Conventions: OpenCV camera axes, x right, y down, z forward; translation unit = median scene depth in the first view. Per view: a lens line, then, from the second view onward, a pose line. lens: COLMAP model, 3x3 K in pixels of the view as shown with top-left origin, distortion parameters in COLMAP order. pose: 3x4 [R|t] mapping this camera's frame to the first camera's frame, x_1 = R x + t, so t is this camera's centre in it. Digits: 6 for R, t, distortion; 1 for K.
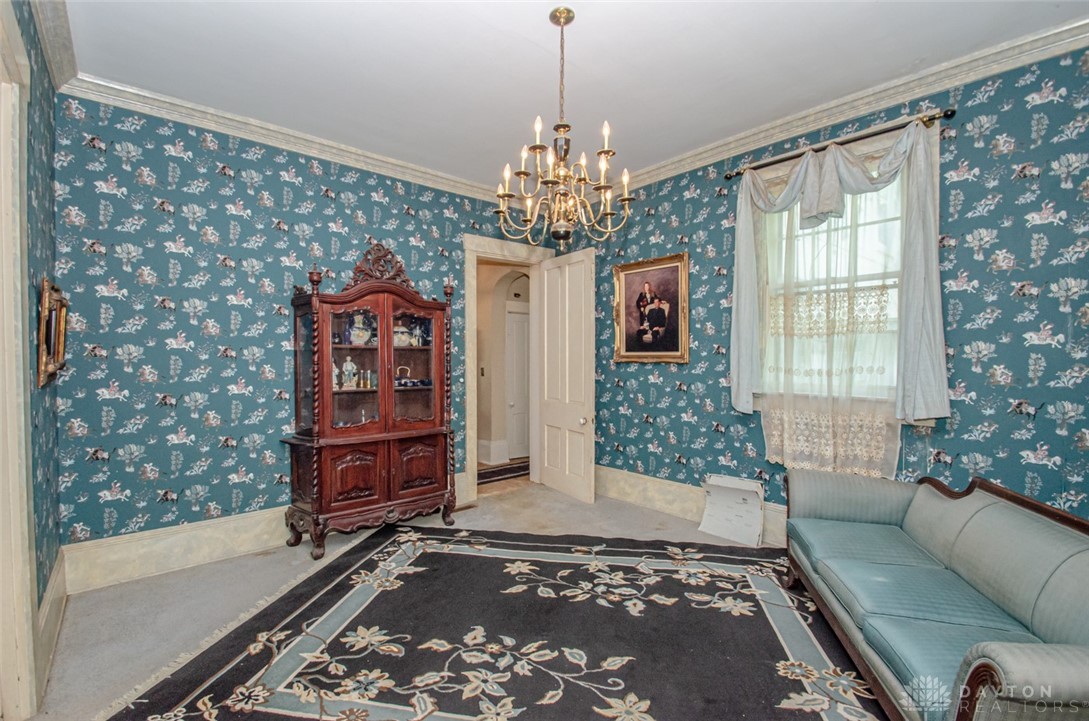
lens RADIAL K [[480.1, 0, 530.9], [0, 480.1, 359.5], [0, 0, 1]] dist [0.000378, -0.000386]
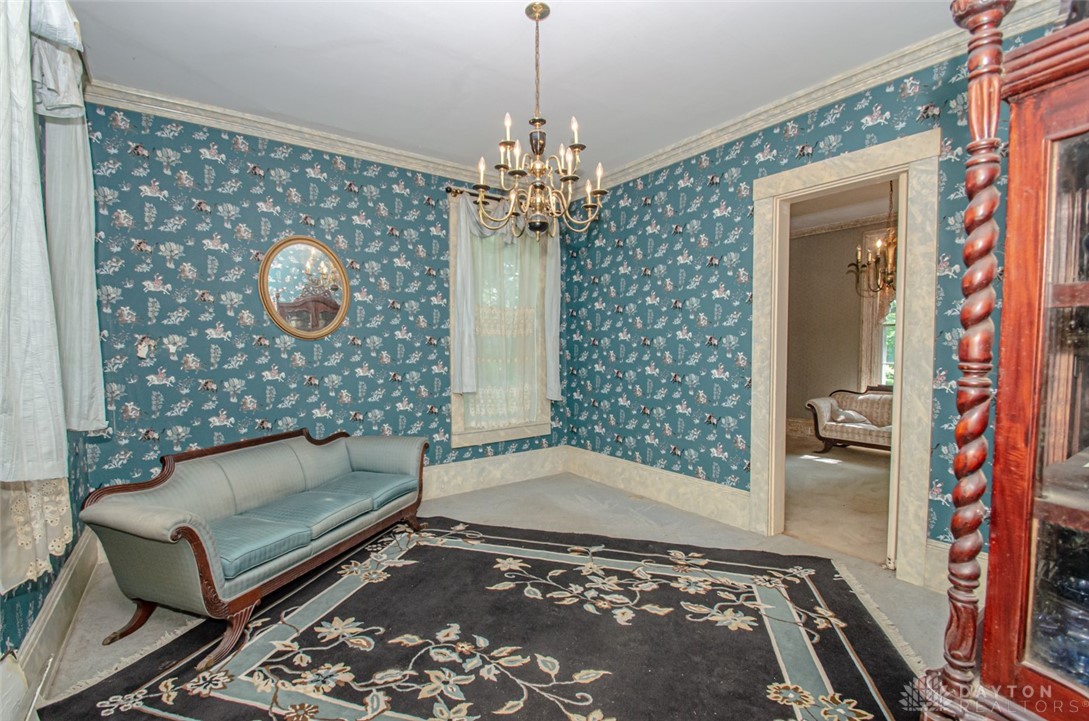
lens RADIAL K [[482.5, 0, 544.5], [0, 482.5, 360.5], [0, 0, 1]] dist [0.000560, -0.000135]
pose [[-0.998015, 0.003722, 0.062860, -0.009661], [0.006019, 0.999320, 0.036389, -0.006615], [-0.062682, 0.036695, -0.997359, 1.410201]]
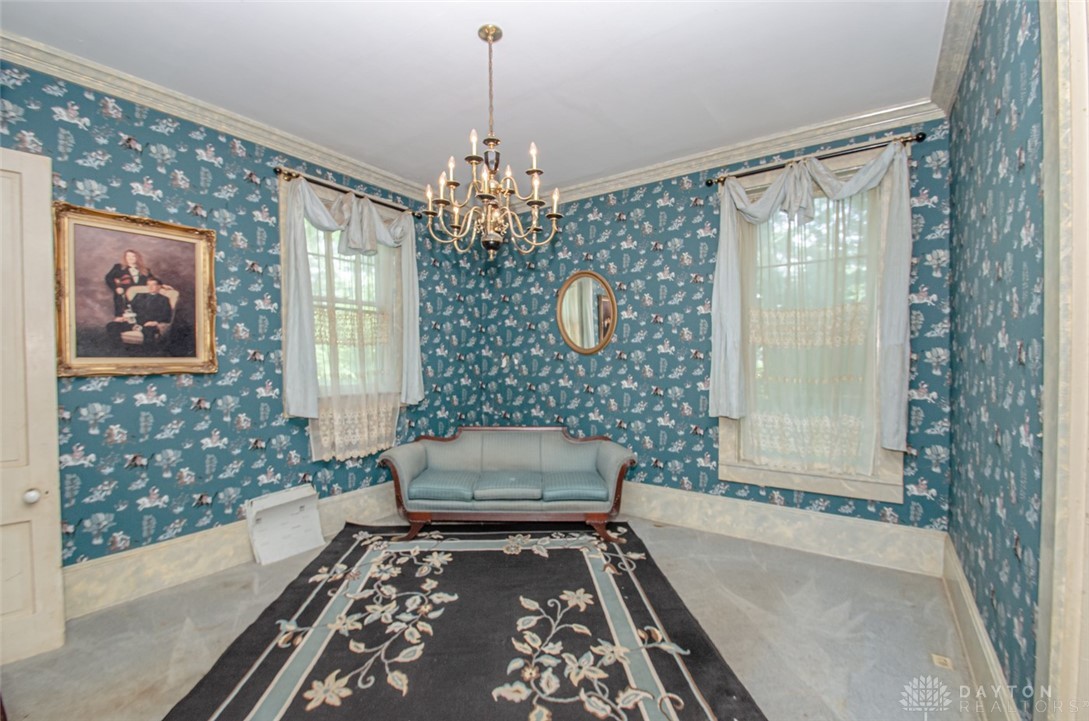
lens RADIAL K [[480.1, 0, 530.9], [0, 480.1, 359.5], [0, 0, 1]] dist [0.000378, -0.000386]
pose [[-0.244856, -0.000397, 0.969559, -0.661895], [0.013675, 0.999899, 0.003863, -0.011509], [-0.969463, 0.014204, -0.244826, 0.814843]]
